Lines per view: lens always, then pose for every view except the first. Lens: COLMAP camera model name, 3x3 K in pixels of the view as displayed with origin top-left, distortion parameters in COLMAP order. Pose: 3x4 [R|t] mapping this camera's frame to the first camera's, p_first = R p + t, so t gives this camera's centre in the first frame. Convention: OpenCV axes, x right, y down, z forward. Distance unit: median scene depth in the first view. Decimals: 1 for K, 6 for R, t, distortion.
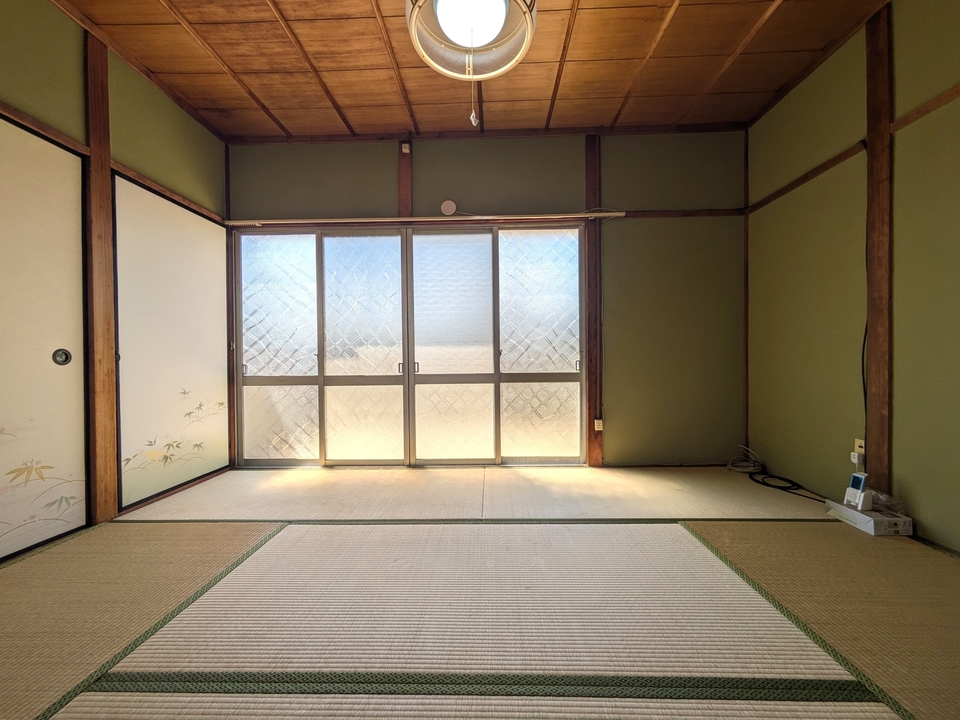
lens RADIAL K [[380.1, 0, 480.0], [0, 380.1, 360.0], [0, 0, 1]] dist [-0.000826, -0.000148]
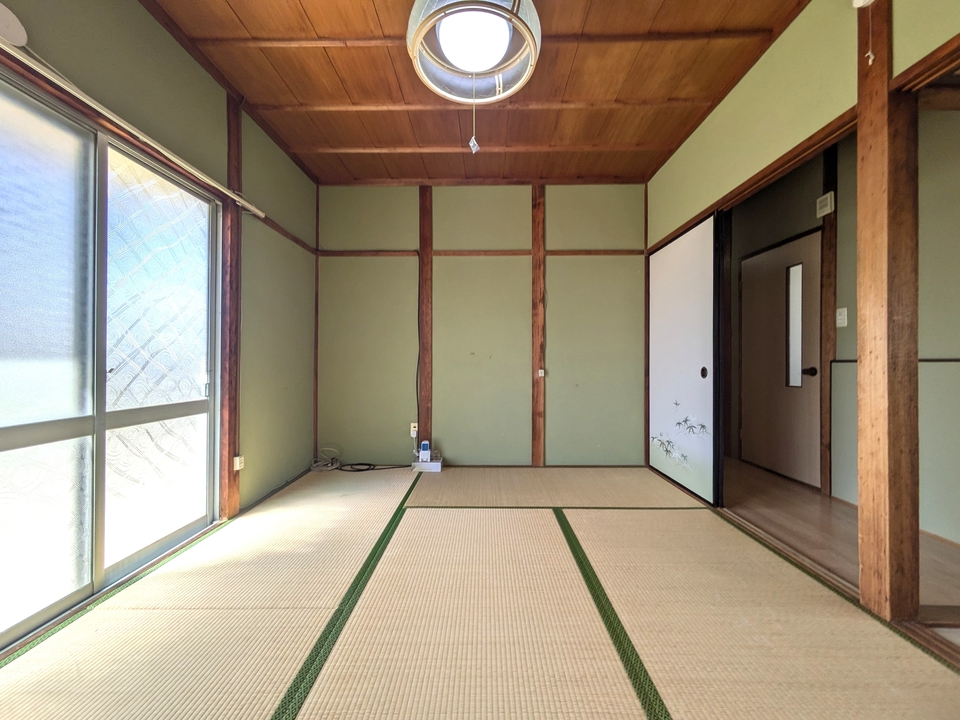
lens RADIAL K [[380.1, 0, 480.0], [0, 380.1, 360.0], [0, 0, 1]] dist [-0.000826, -0.000148]
pose [[-0.018727, 0.016940, 0.999681, -0.503906], [0.000367, 0.999857, -0.016936, -0.031764], [-0.999825, 0.000050, -0.018731, 0.508208]]
